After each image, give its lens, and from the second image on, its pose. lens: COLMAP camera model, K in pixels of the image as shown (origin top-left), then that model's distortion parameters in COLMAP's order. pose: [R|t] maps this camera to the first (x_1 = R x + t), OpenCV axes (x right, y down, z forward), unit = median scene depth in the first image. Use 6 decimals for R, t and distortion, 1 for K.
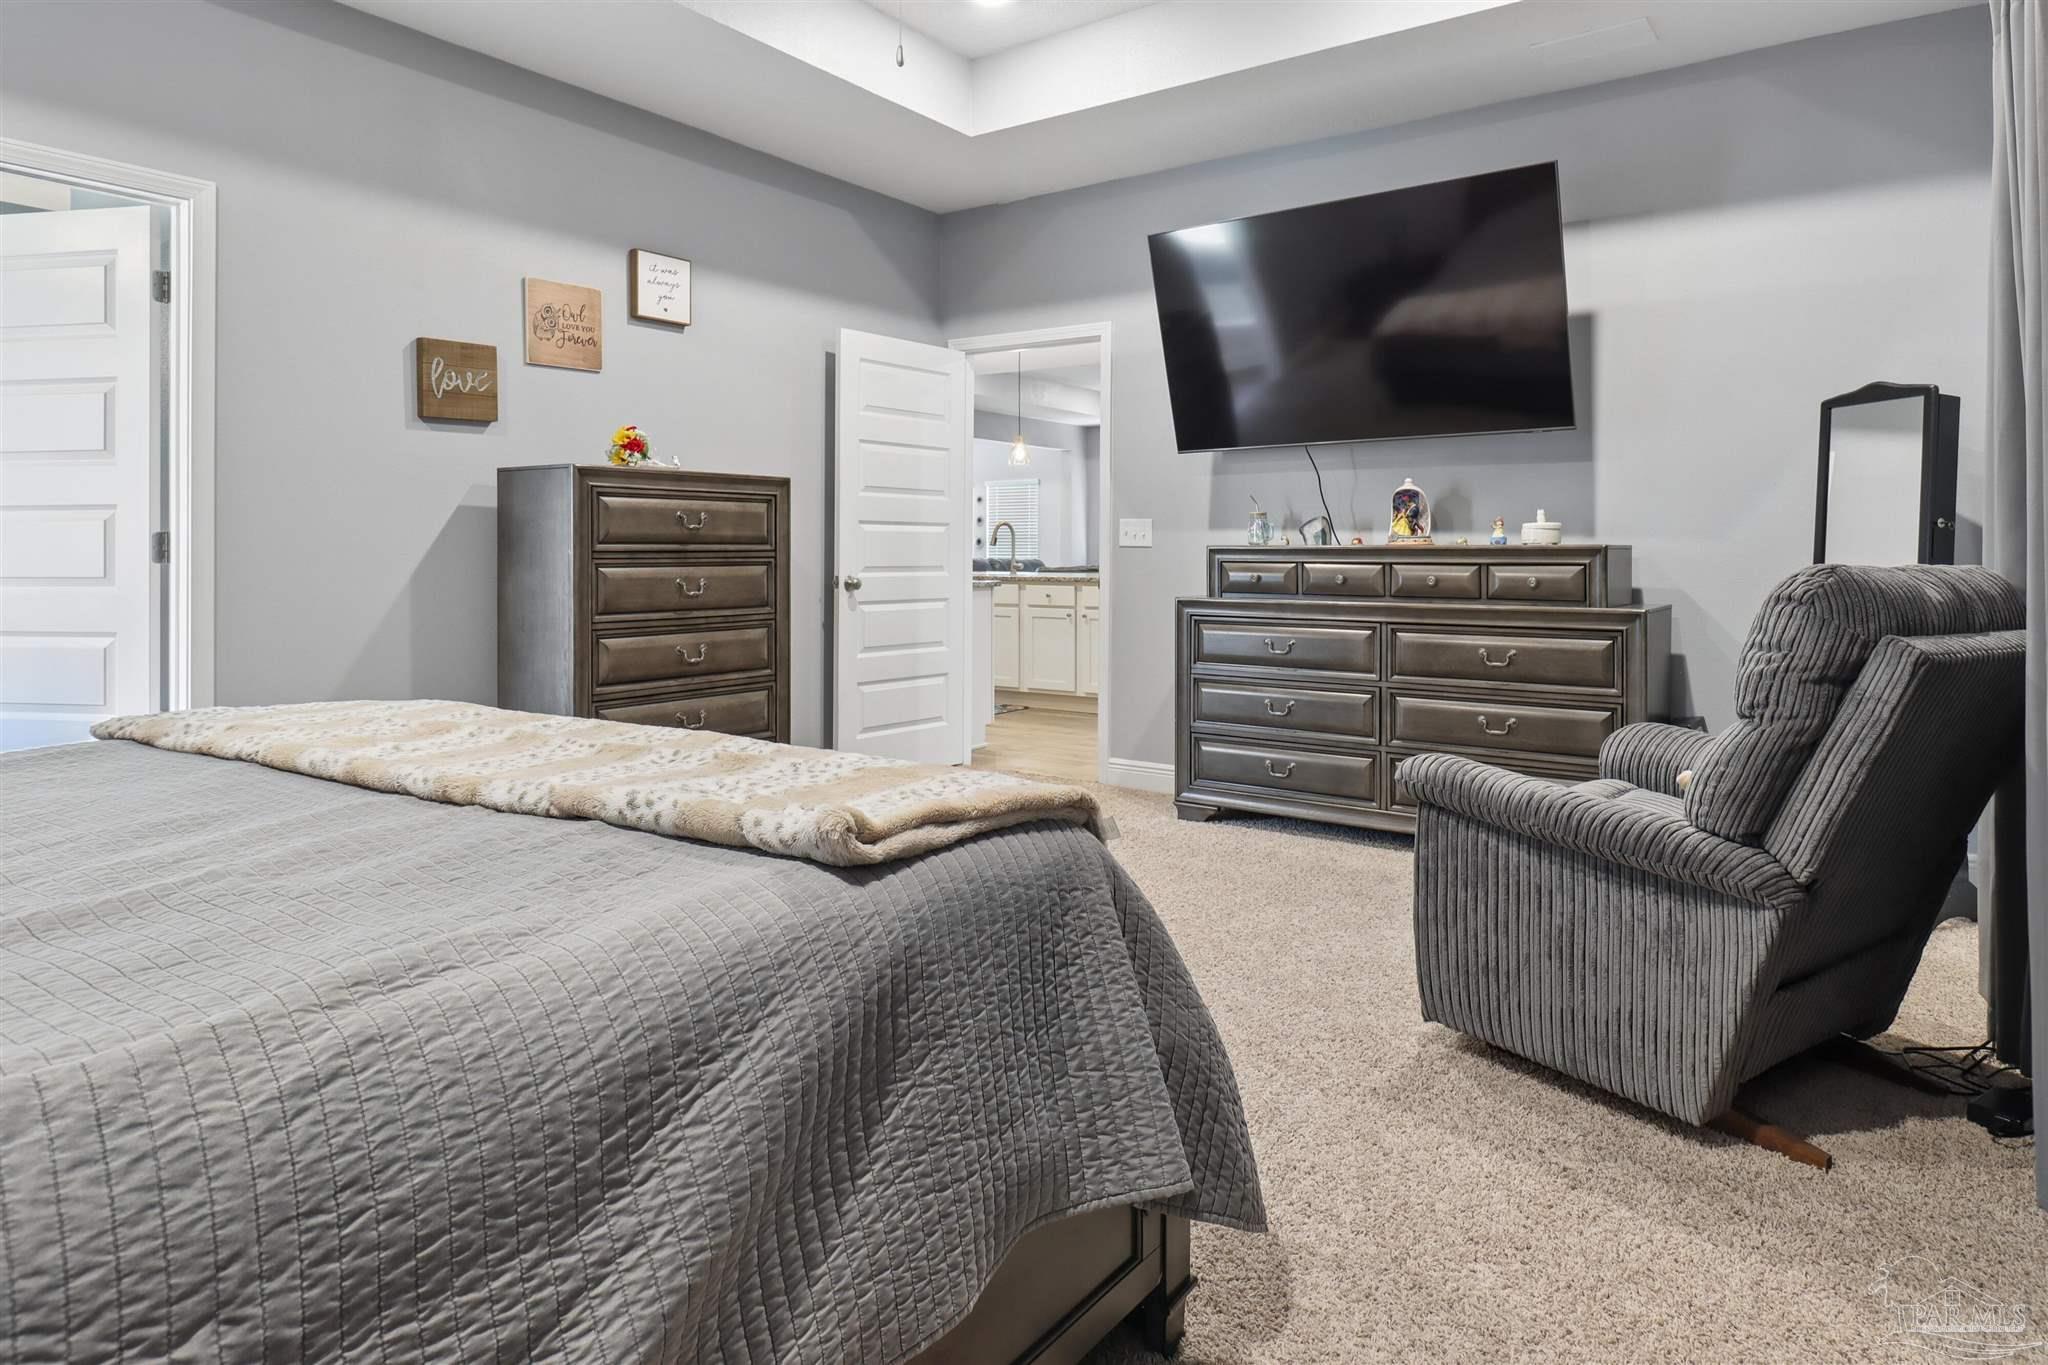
lens RADIAL K [[1225.7, 0, 1024.0], [0, 1225.7, 682.5], [0, 0, 1]] dist [-0.000086, -0.000010]
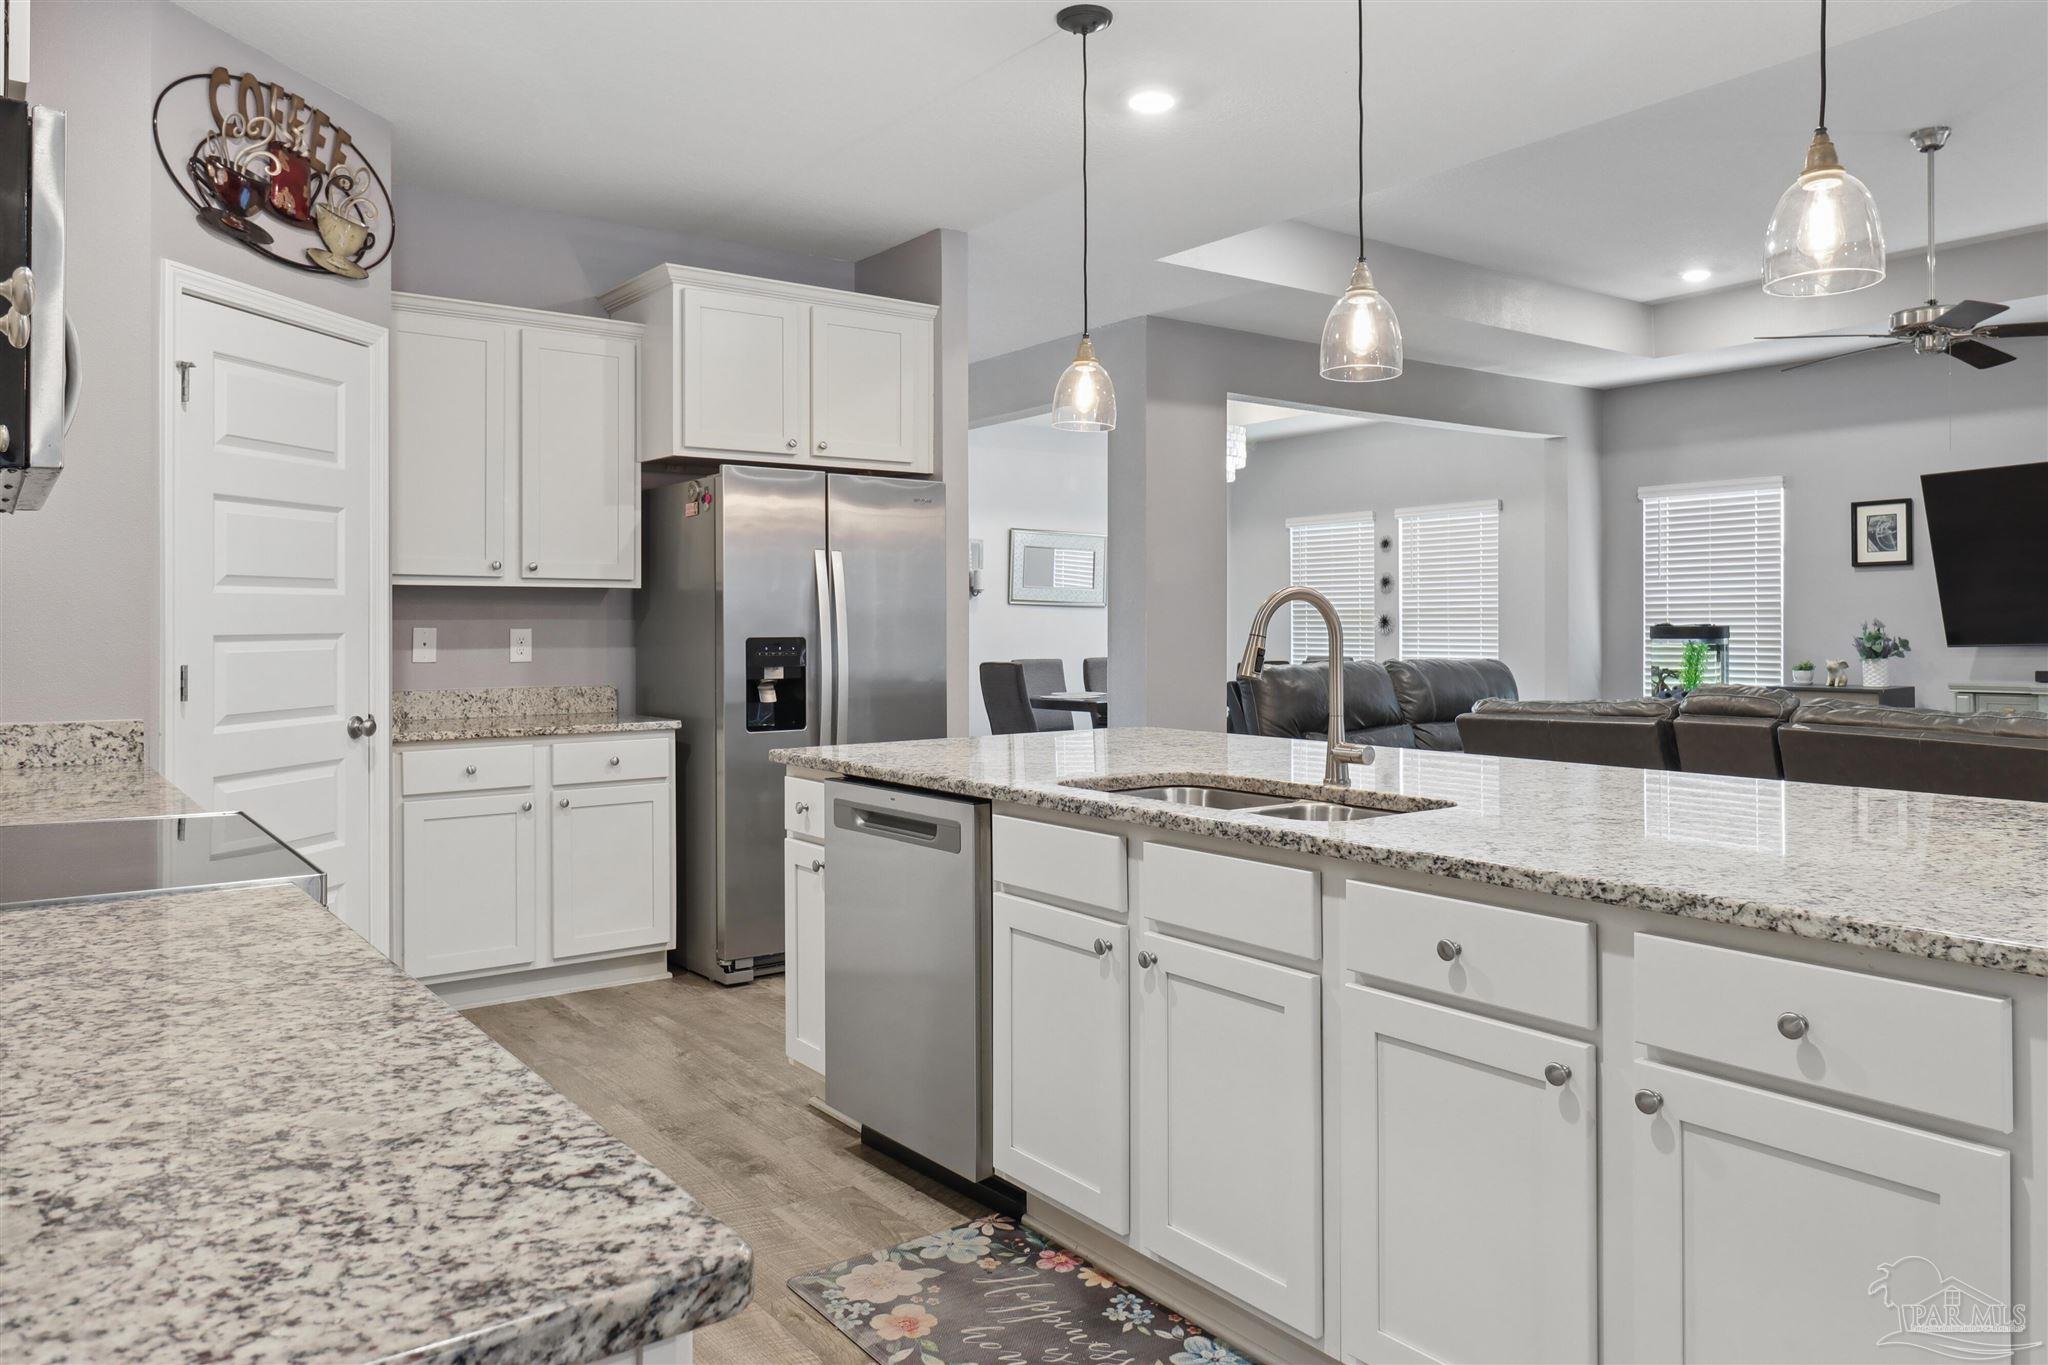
lens RADIAL K [[1425.1, 0, 1024.0], [0, 1425.1, 682.5], [0, 0, 1]] dist [0.001297, 0.000543]
pose [[0.948078, 0.009031, -0.317911, 0.020356], [-0.029009, 0.997886, -0.058161, -0.073130], [0.316713, 0.064364, 0.946335, 0.556166]]
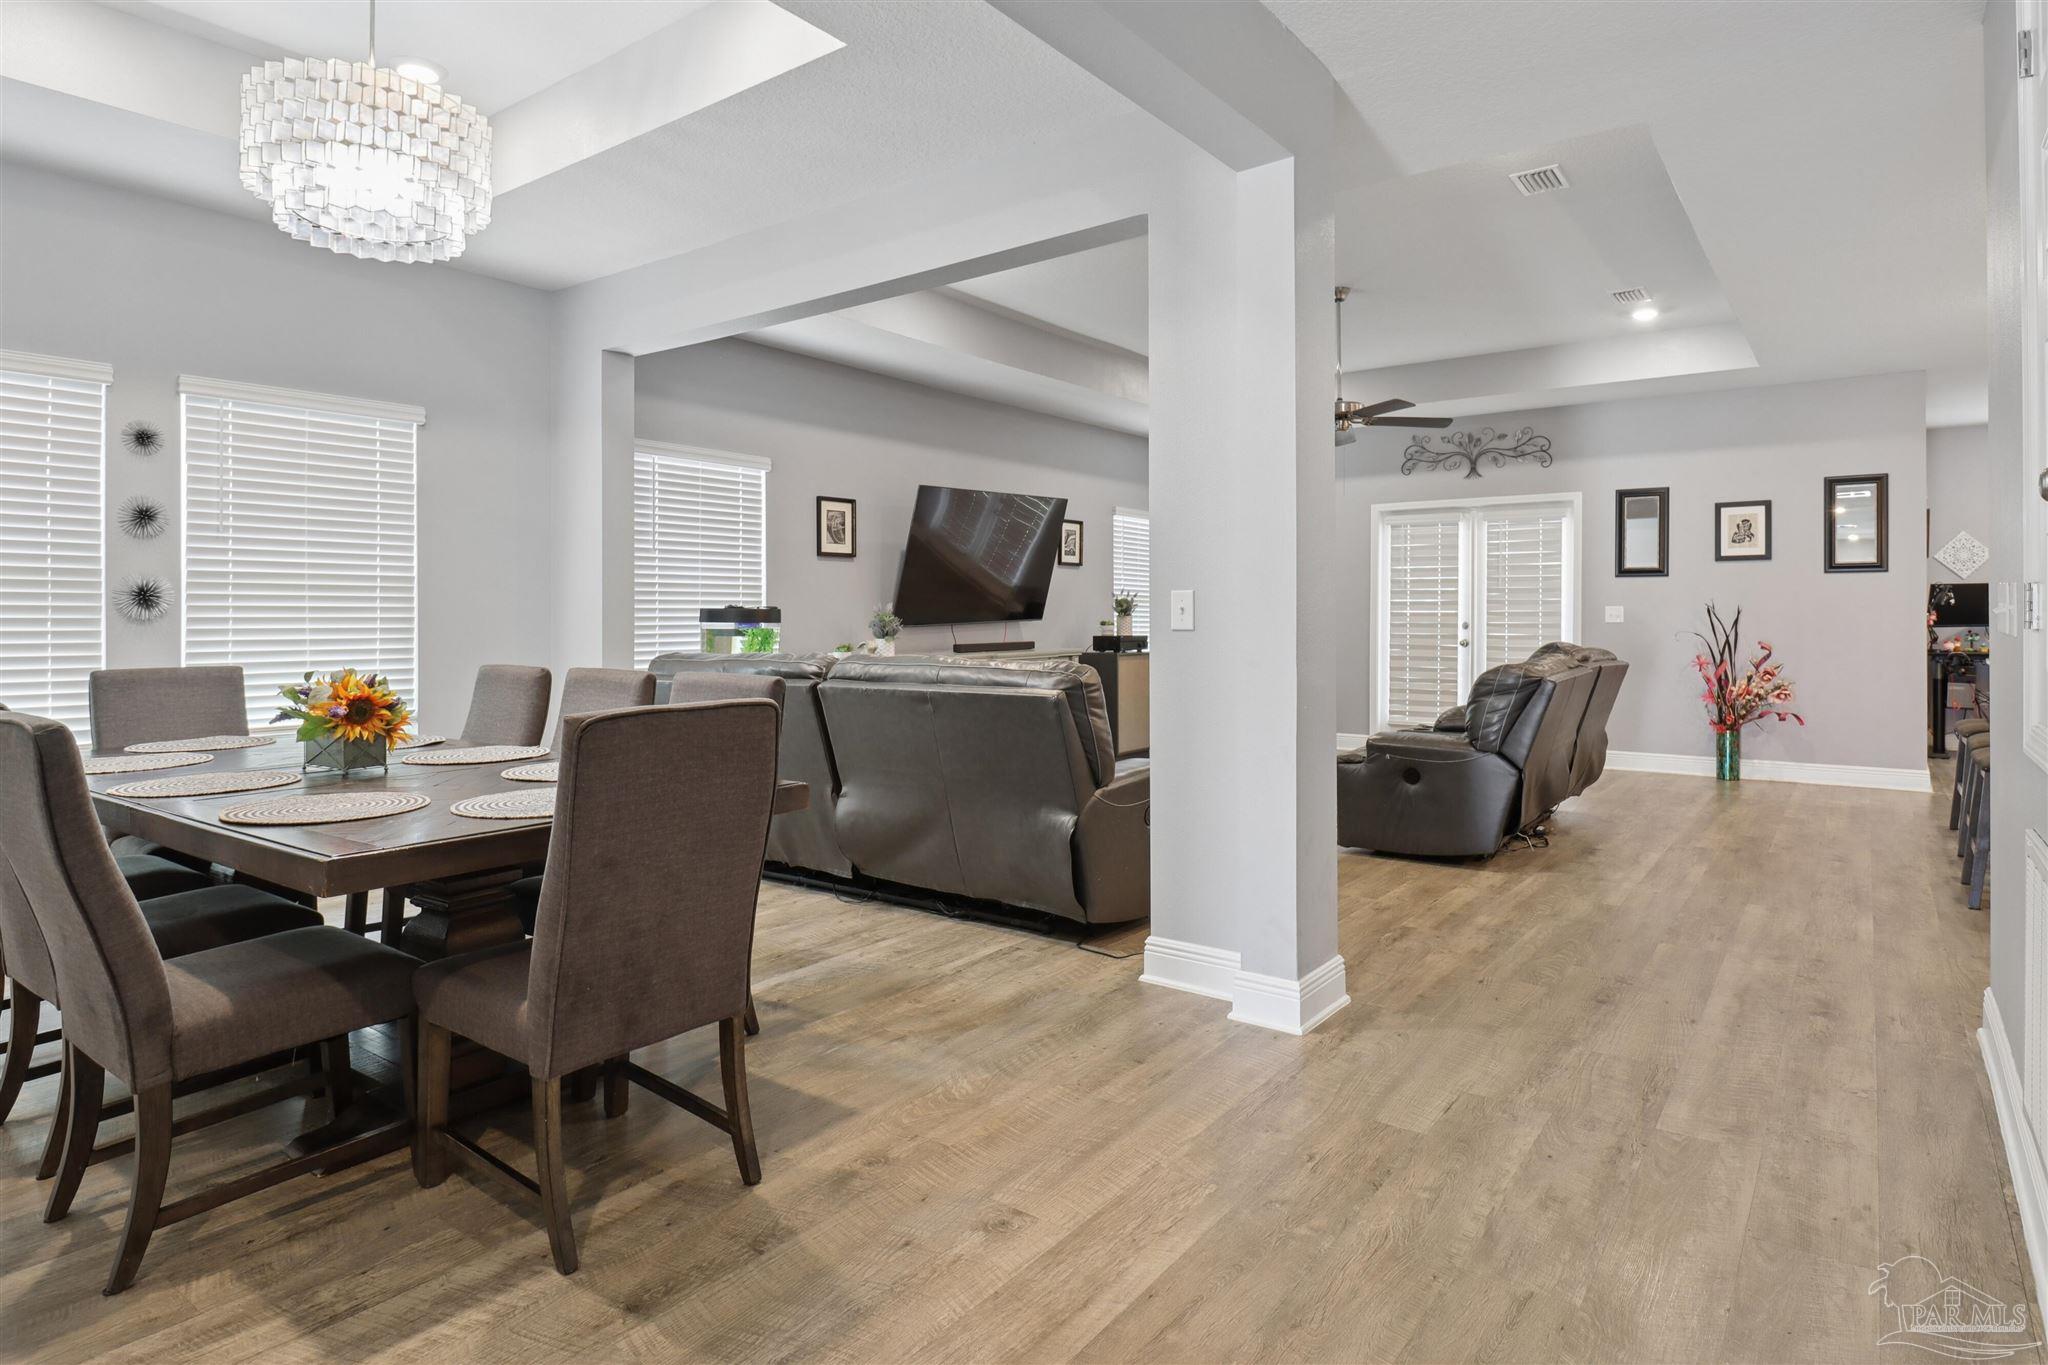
lens RADIAL K [[1153.1, 0, 1026.5], [0, 1153.1, 614.4], [0, 0, 1]] dist [-0.001626, -0.000215]
pose [[0.018800, 0.001816, 0.999822, -0.444133], [0.102744, 0.994701, -0.003739, -0.141244], [-0.994530, 0.102796, 0.018514, 1.260340]]
